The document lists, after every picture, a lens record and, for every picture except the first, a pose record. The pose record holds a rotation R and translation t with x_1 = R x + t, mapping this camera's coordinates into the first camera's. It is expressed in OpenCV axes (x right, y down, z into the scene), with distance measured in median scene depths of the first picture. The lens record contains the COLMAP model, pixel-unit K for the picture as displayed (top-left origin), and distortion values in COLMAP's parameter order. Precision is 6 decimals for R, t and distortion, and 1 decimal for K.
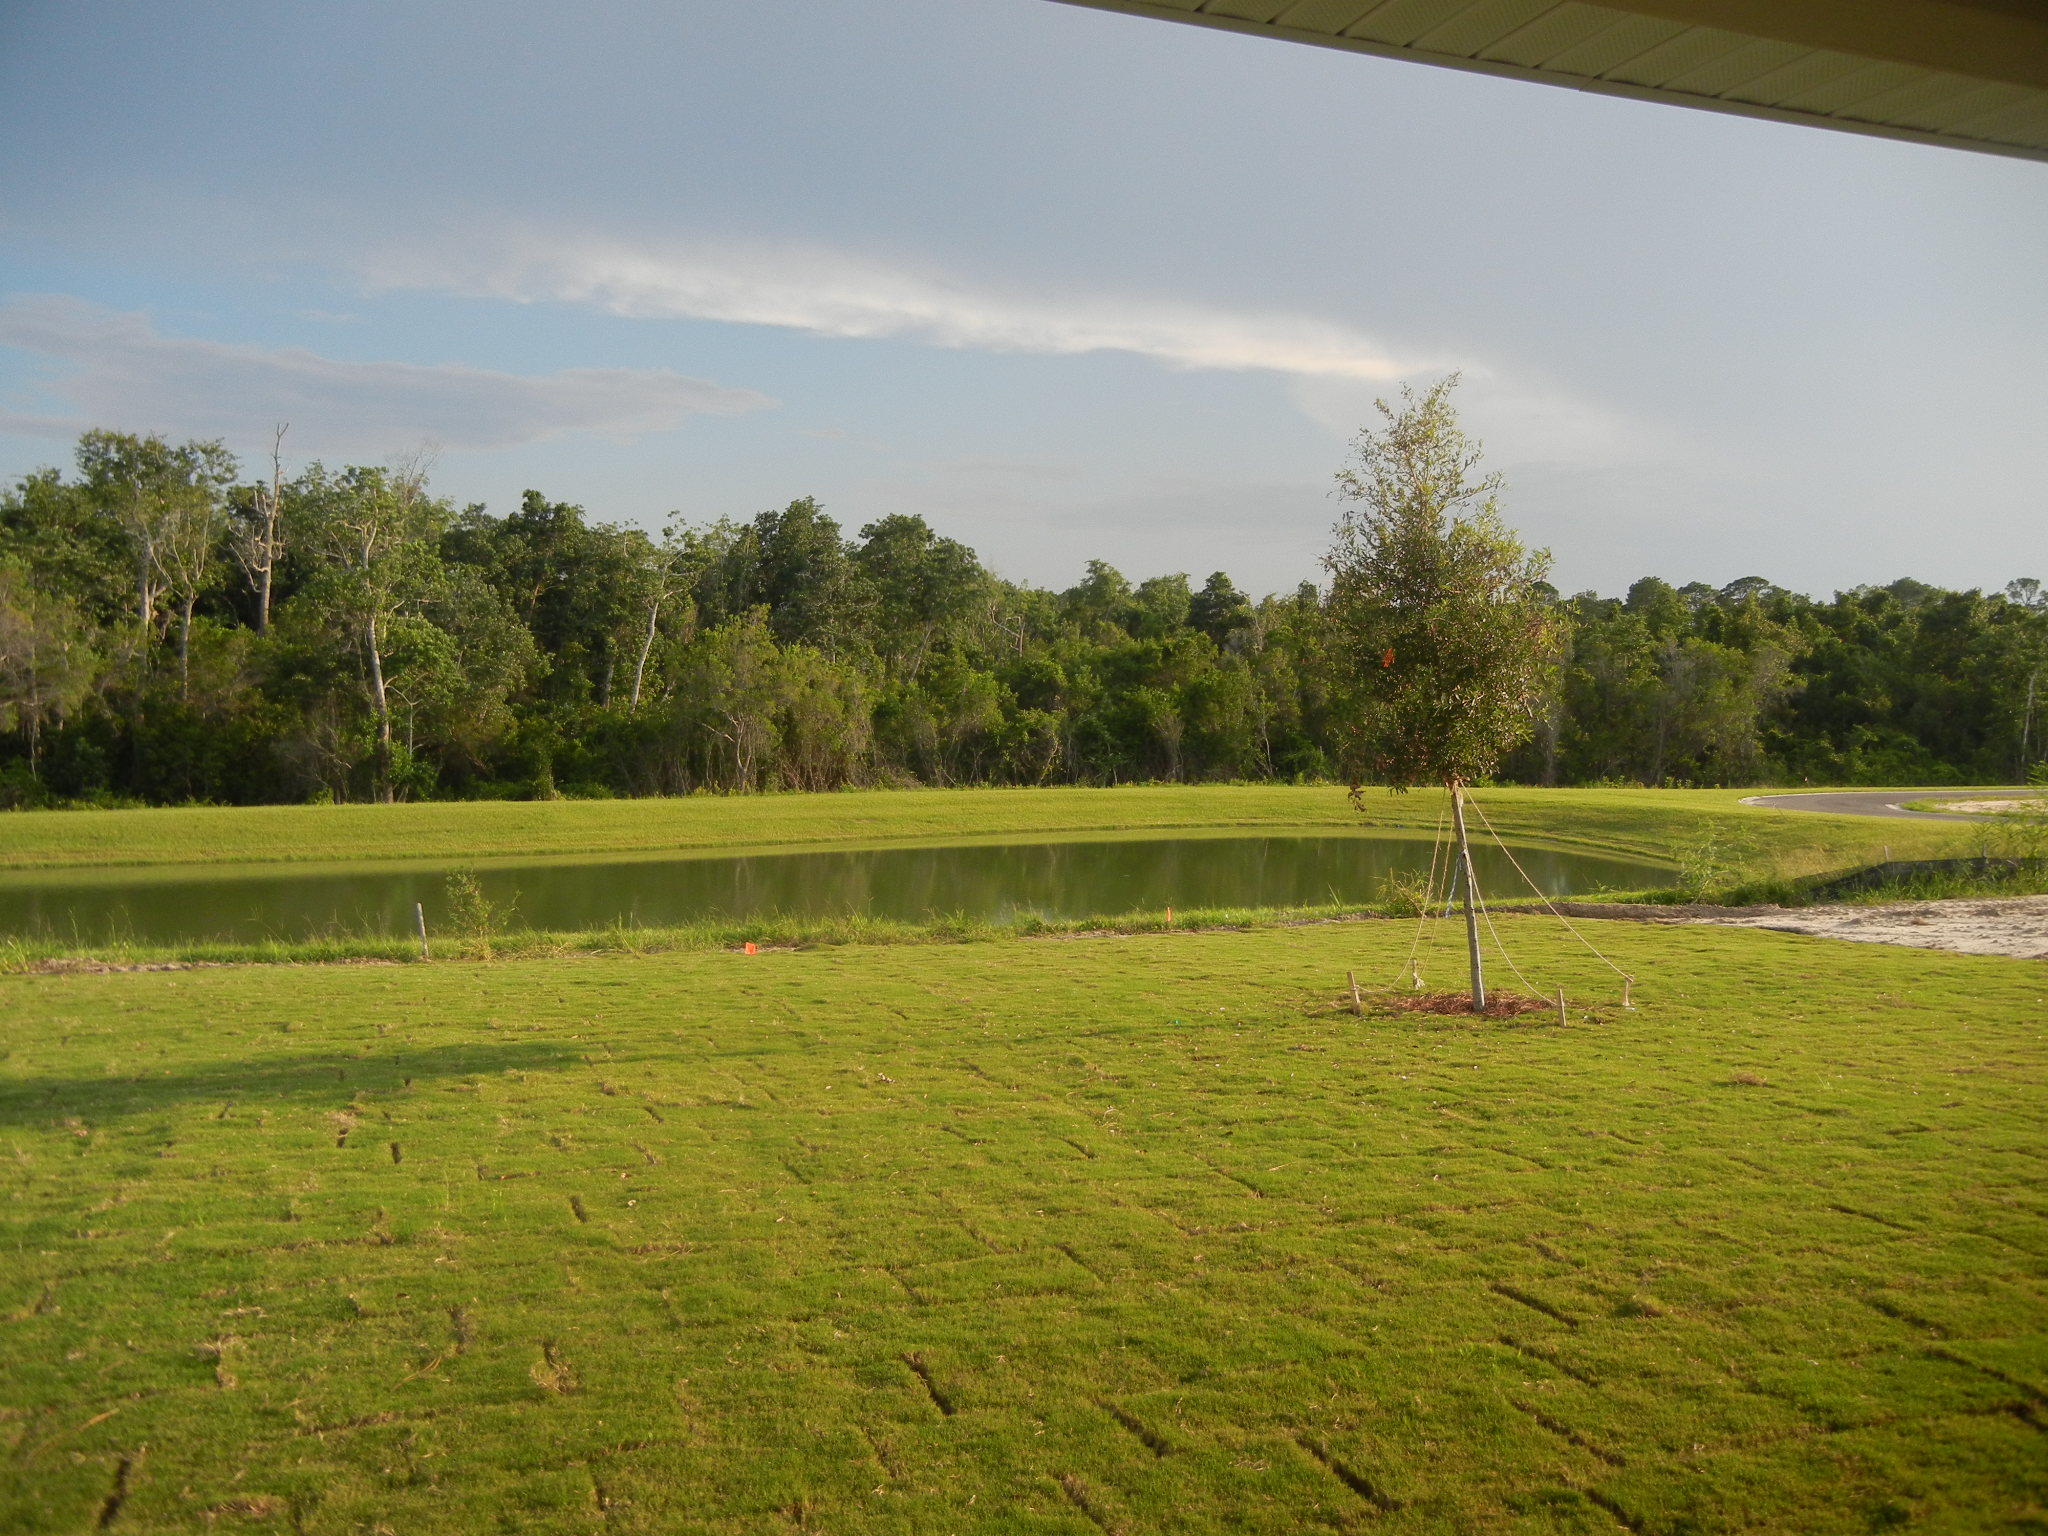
lens RADIAL K [[1760.1, 0, 1007.1], [0, 1760.1, 770.3], [0, 0, 1]] dist [0.020894, 0.000624]
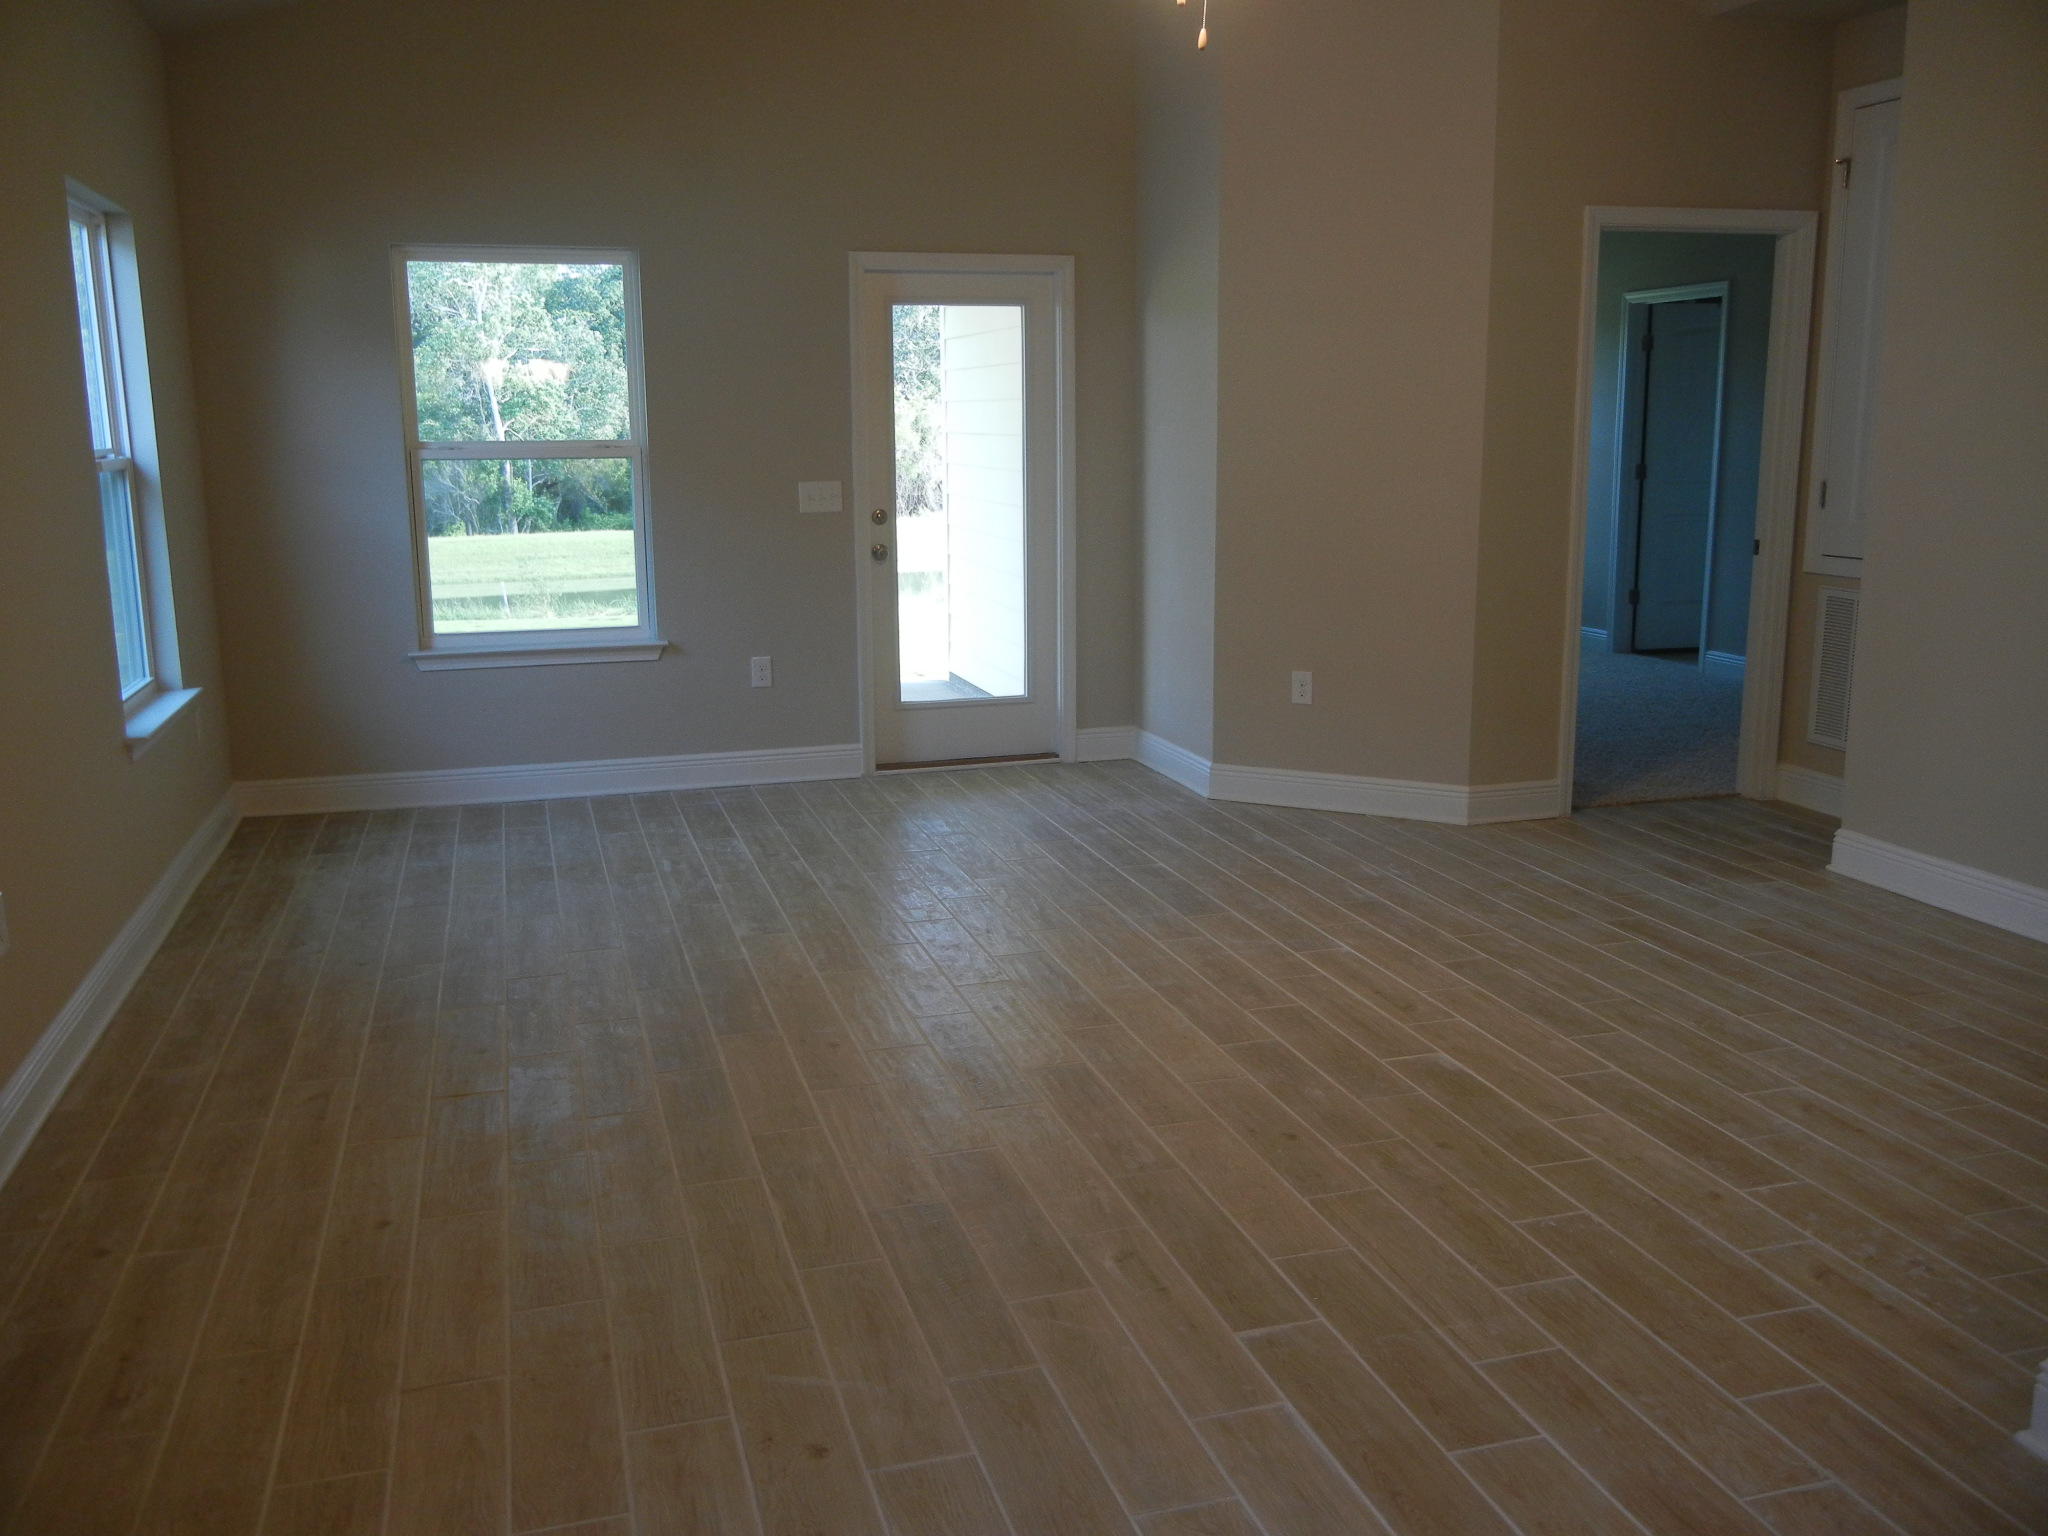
lens RADIAL K [[1760.1, 0, 1032.8], [0, 1760.1, 758.2], [0, 0, 1]] dist [0.020894, 0.000624]
pose [[0.997771, -0.012165, -0.065613, 0.051925], [0.021593, 0.989201, 0.144966, 0.003795], [0.063141, -0.146060, 0.987259, -0.112237]]
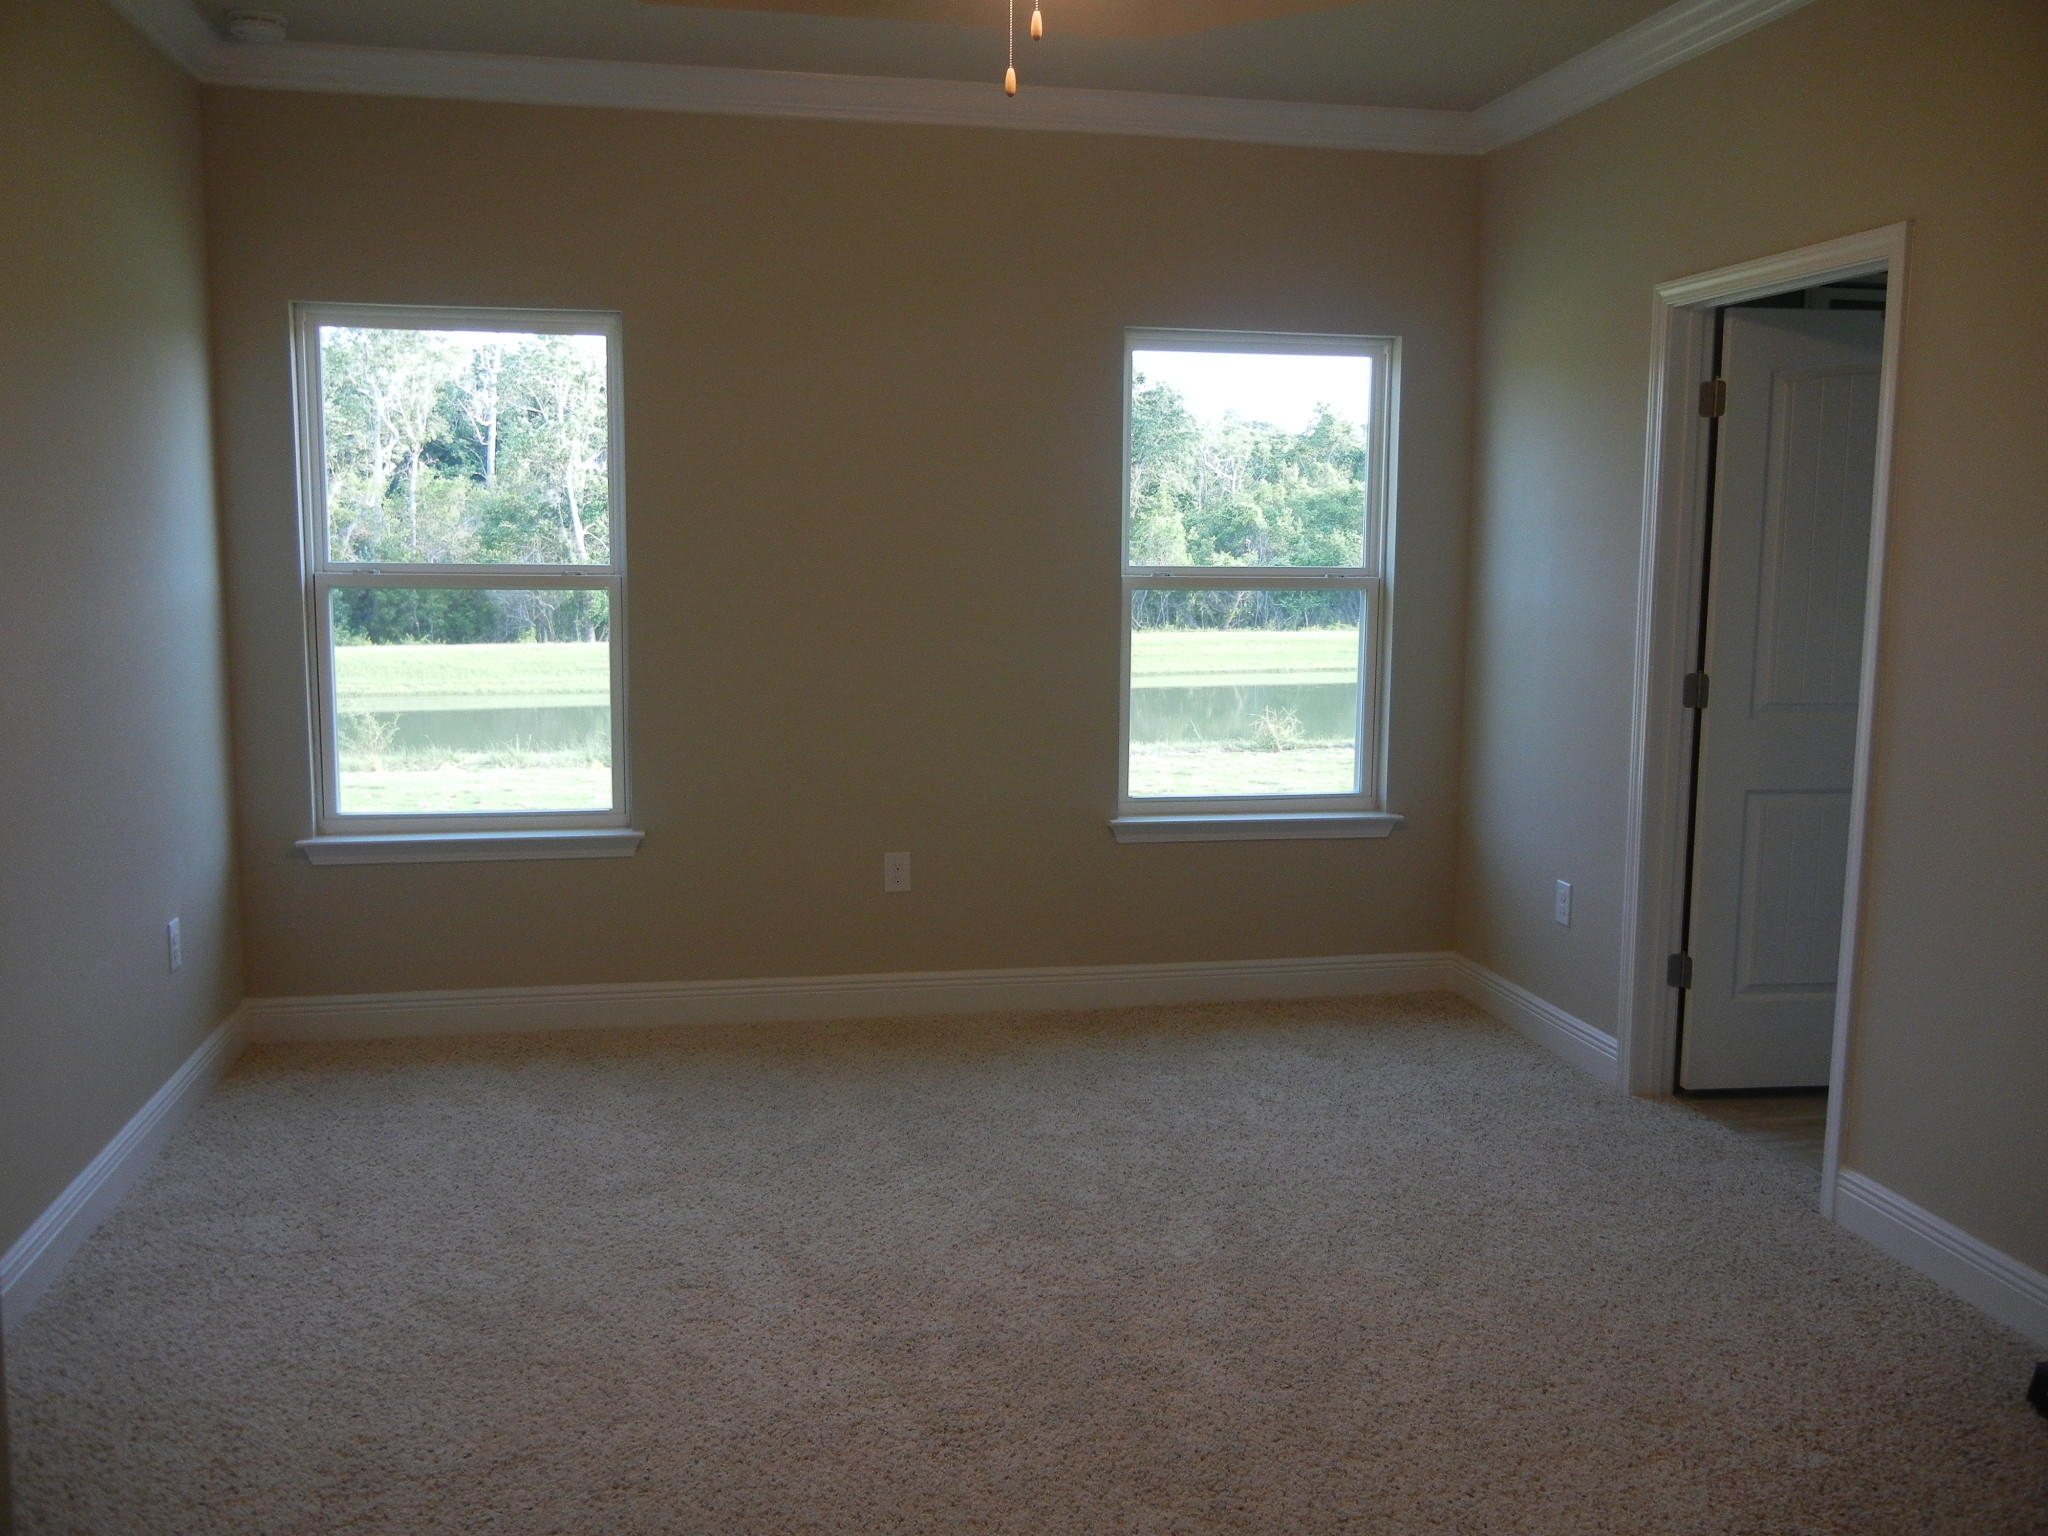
lens RADIAL K [[1760.1, 0, 1037.0], [0, 1760.1, 766.0], [0, 0, 1]] dist [0.020894, 0.000624]
pose [[0.988571, 0.015561, -0.149949, 0.079922], [-0.002510, 0.996220, 0.086833, -0.000263], [0.150733, -0.085464, 0.984873, -0.024935]]
